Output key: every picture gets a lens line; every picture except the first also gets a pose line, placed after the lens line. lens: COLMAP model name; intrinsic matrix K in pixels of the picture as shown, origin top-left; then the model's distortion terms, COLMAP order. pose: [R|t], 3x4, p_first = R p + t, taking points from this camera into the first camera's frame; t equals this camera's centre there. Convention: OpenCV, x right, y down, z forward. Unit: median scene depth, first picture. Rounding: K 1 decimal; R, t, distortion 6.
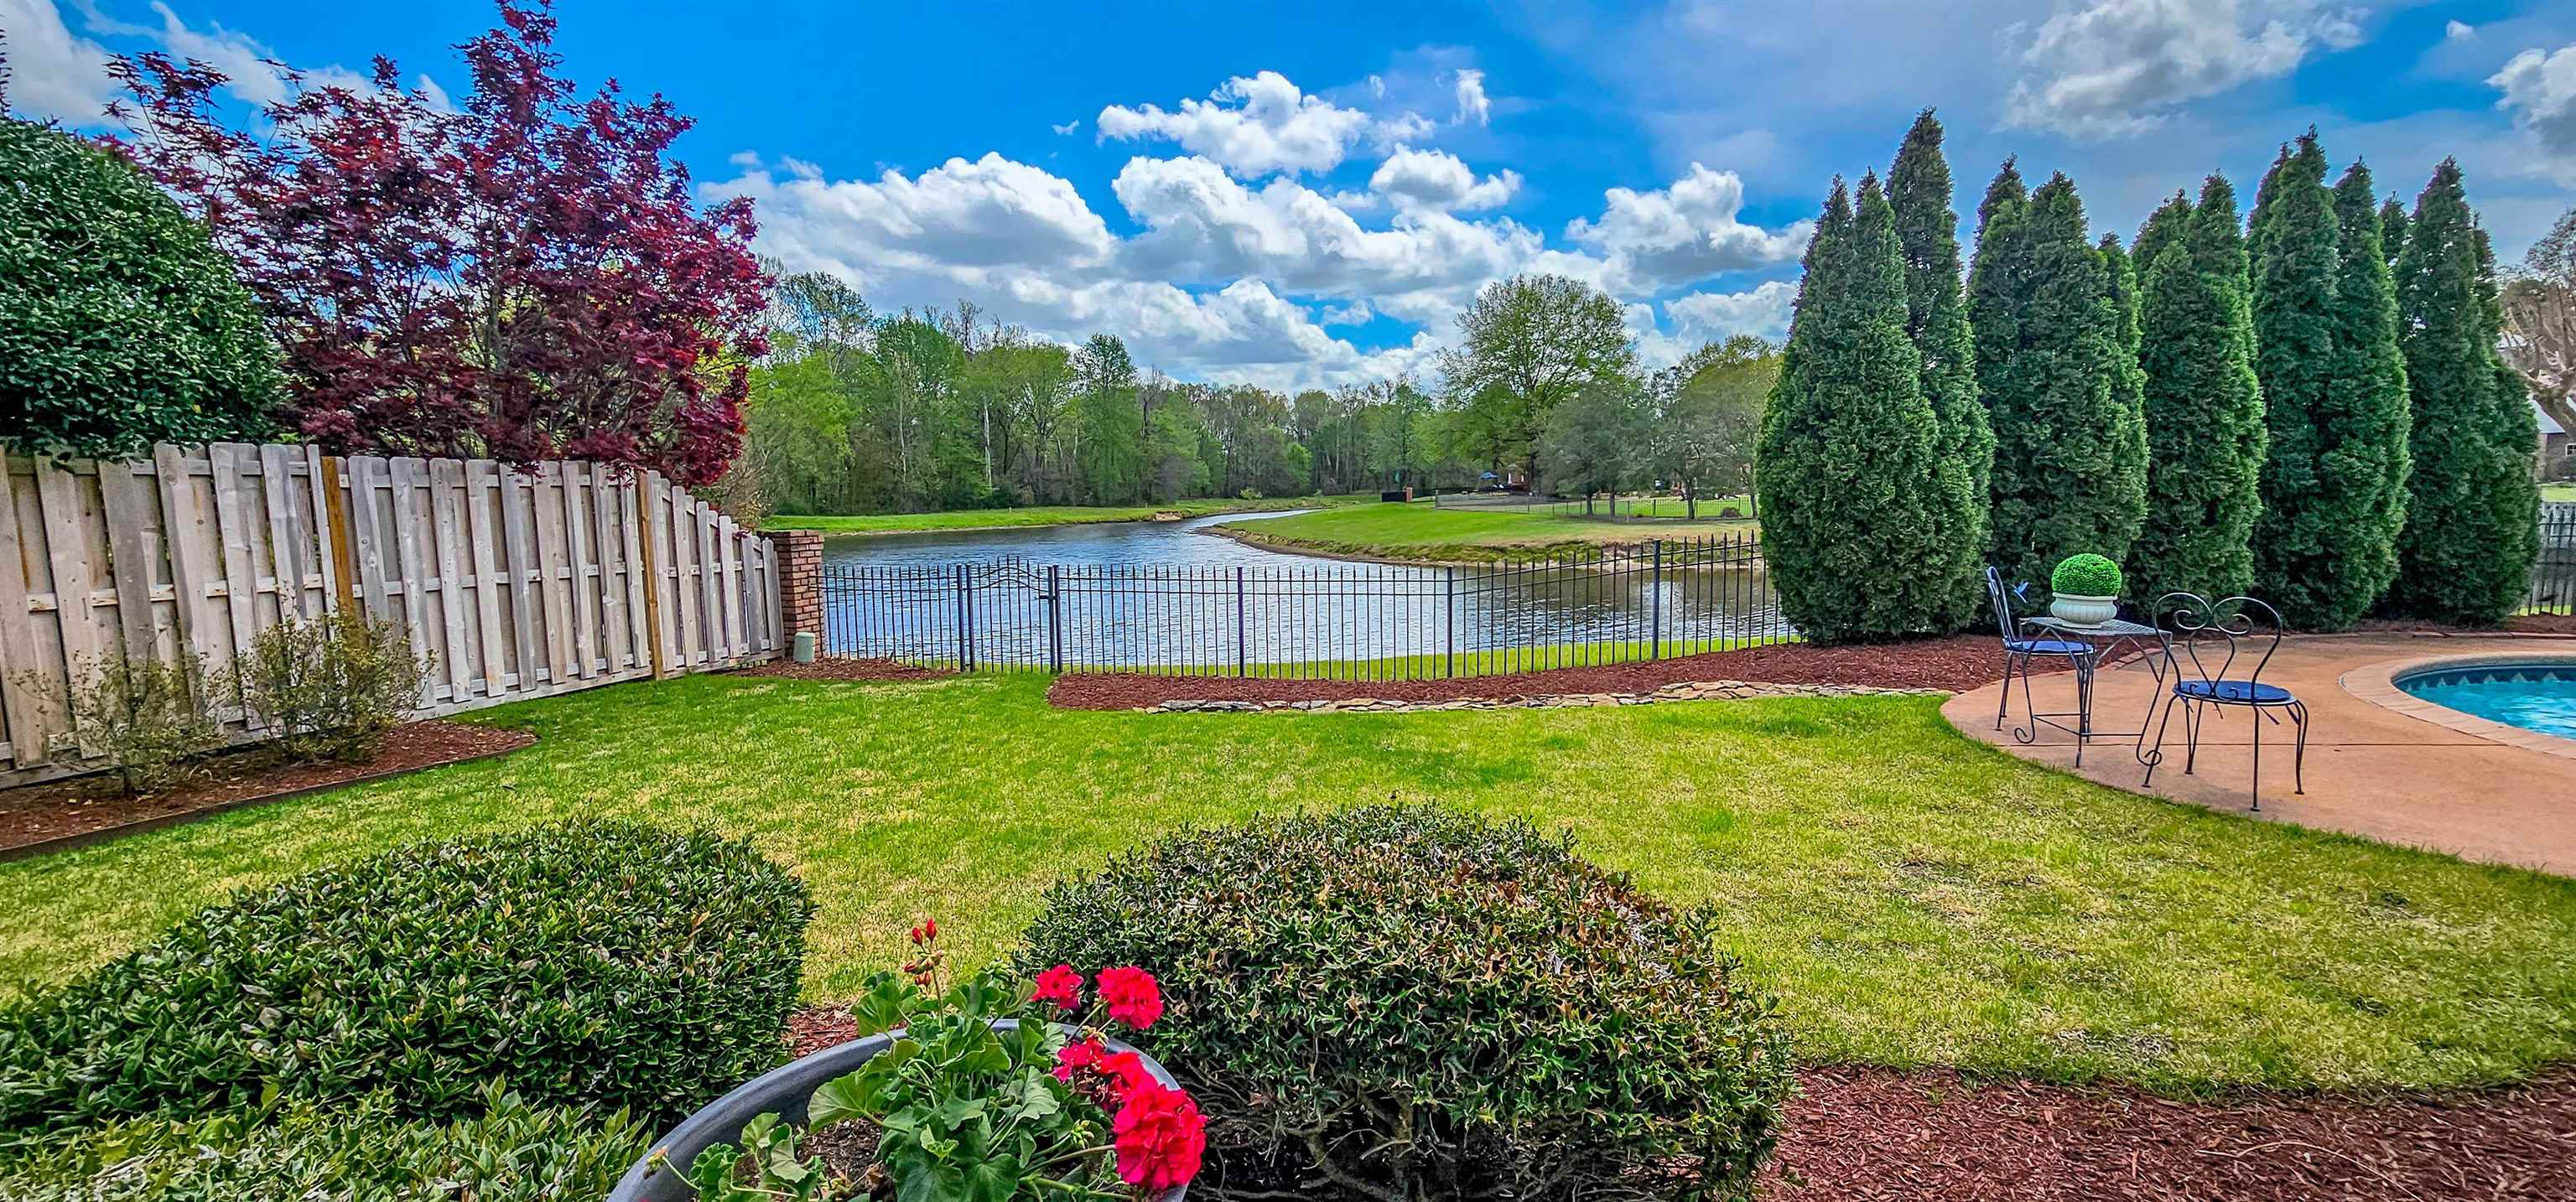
lens RADIAL K [[1054.8, 0, 1293.7], [0, 1054.8, 613.9], [0, 0, 1]] dist [-0.000049, 0.000301]
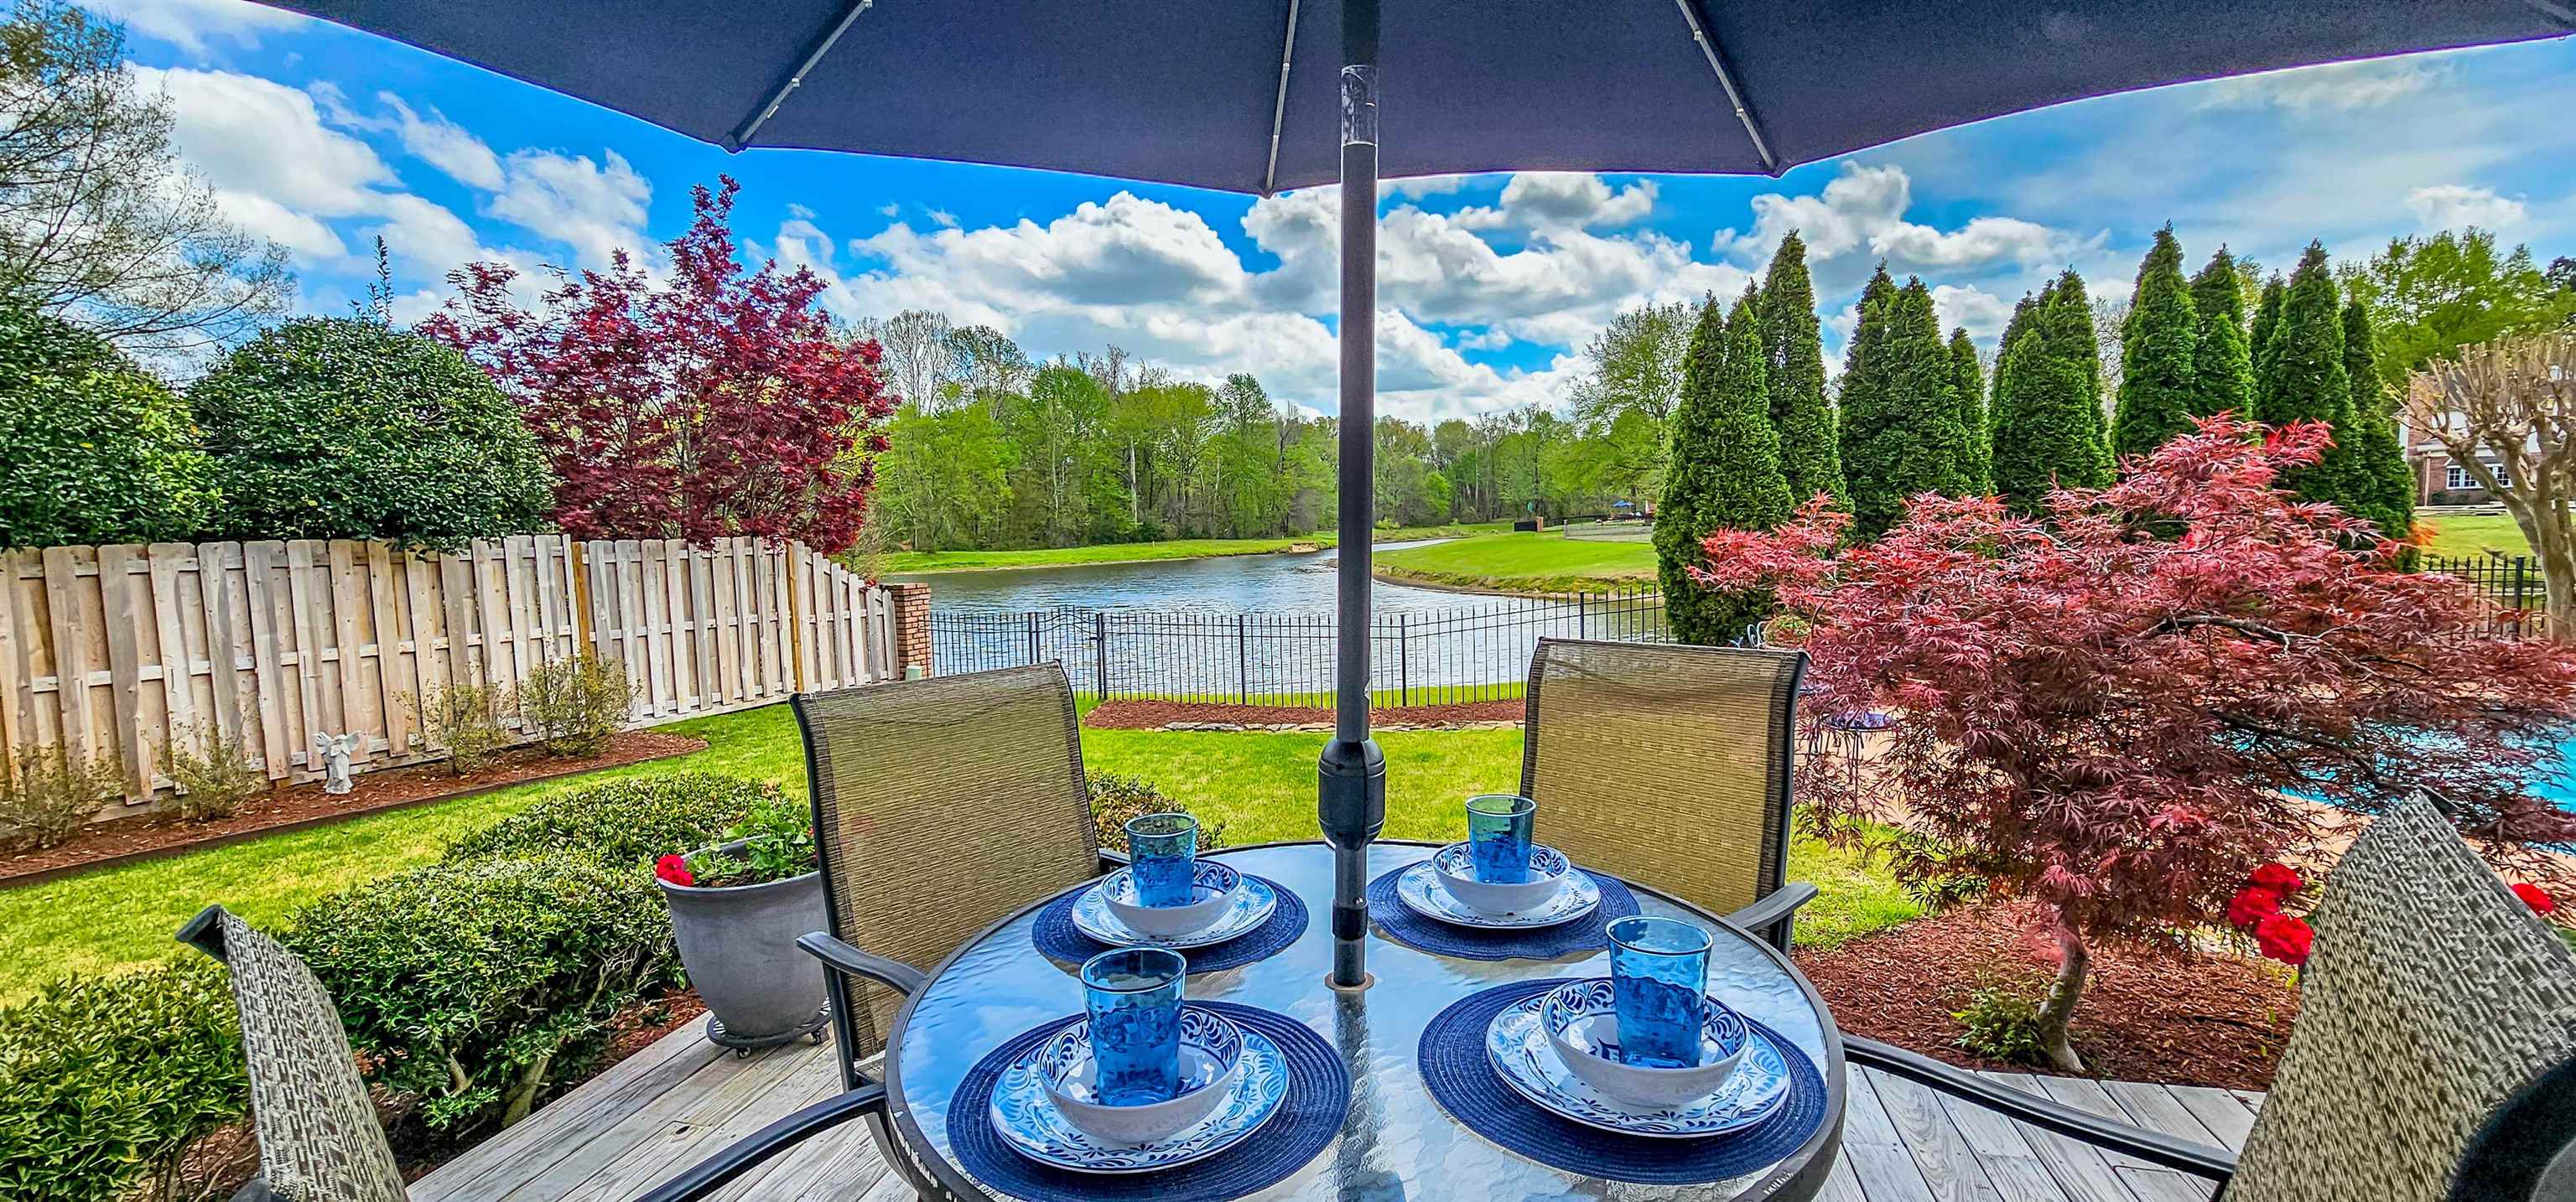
lens RADIAL K [[1054.8, 0, 1293.7], [0, 1054.8, 613.9], [0, 0, 1]] dist [-0.000049, 0.000301]
pose [[0.990624, -0.002341, -0.136597, 0.198395], [-0.001389, 0.999629, -0.027204, -0.013428], [0.136610, 0.027138, 0.990253, -0.229236]]
